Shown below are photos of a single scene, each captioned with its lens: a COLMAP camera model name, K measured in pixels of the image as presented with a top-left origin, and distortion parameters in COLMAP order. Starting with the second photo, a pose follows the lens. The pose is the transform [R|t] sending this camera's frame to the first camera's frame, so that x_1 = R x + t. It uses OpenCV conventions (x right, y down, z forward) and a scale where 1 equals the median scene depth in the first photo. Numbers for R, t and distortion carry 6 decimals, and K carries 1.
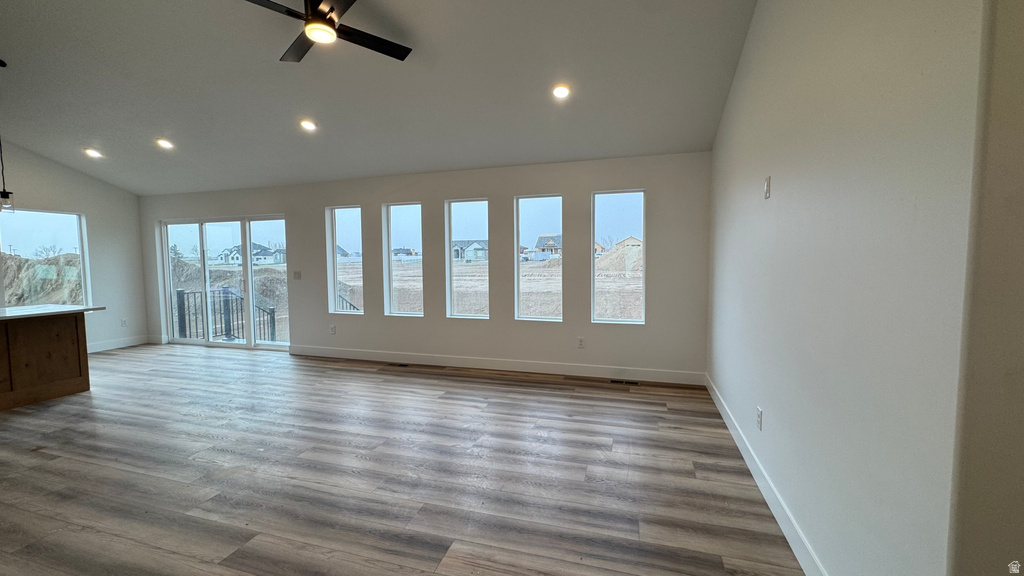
lens RADIAL K [[423.0, 0, 512.0], [0, 423.0, 288.0], [0, 0, 1]] dist [-0.000150, 0.000026]
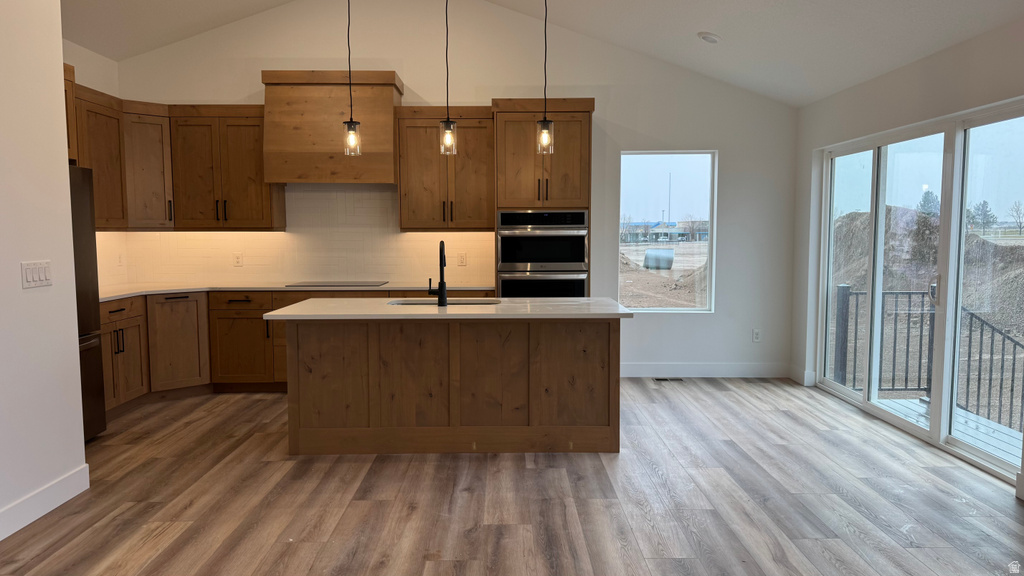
lens RADIAL K [[709.8, 0, 512.0], [0, 709.8, 288.0], [0, 0, 1]] dist [0.135209, -0.249808]
pose [[0.309321, 0.083222, -0.947309, -0.117377], [-0.068895, 0.995507, 0.064960, -0.029124], [0.948459, 0.045172, 0.313665, 0.460999]]
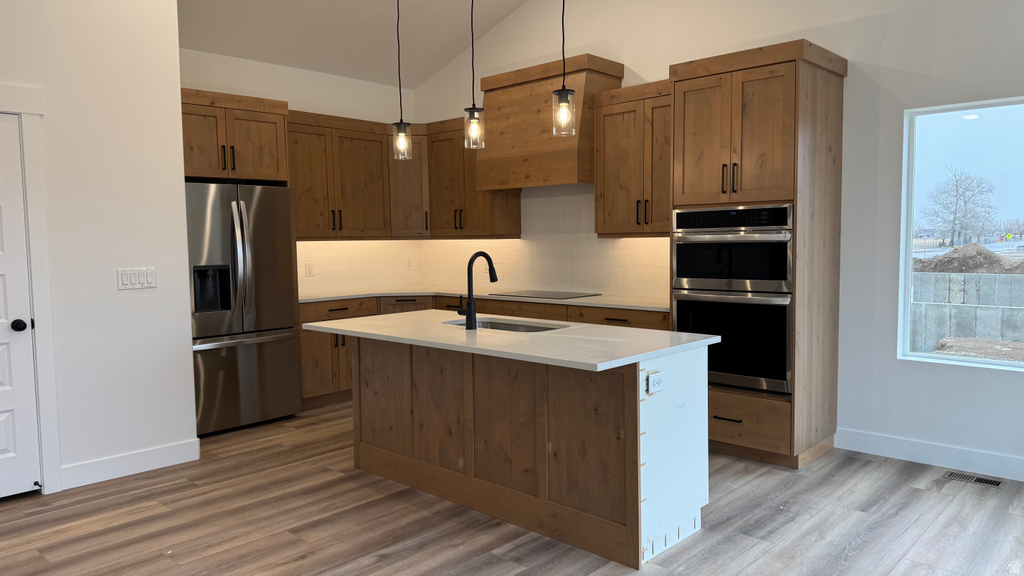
lens RADIAL K [[709.8, 0, 512.0], [0, 709.8, 288.0], [0, 0, 1]] dist [0.135209, -0.249808]
pose [[-0.429424, 0.080044, -0.899549, -0.320199], [-0.046351, 0.992798, 0.110468, -0.067677], [0.901913, 0.089132, -0.422622, 0.972100]]
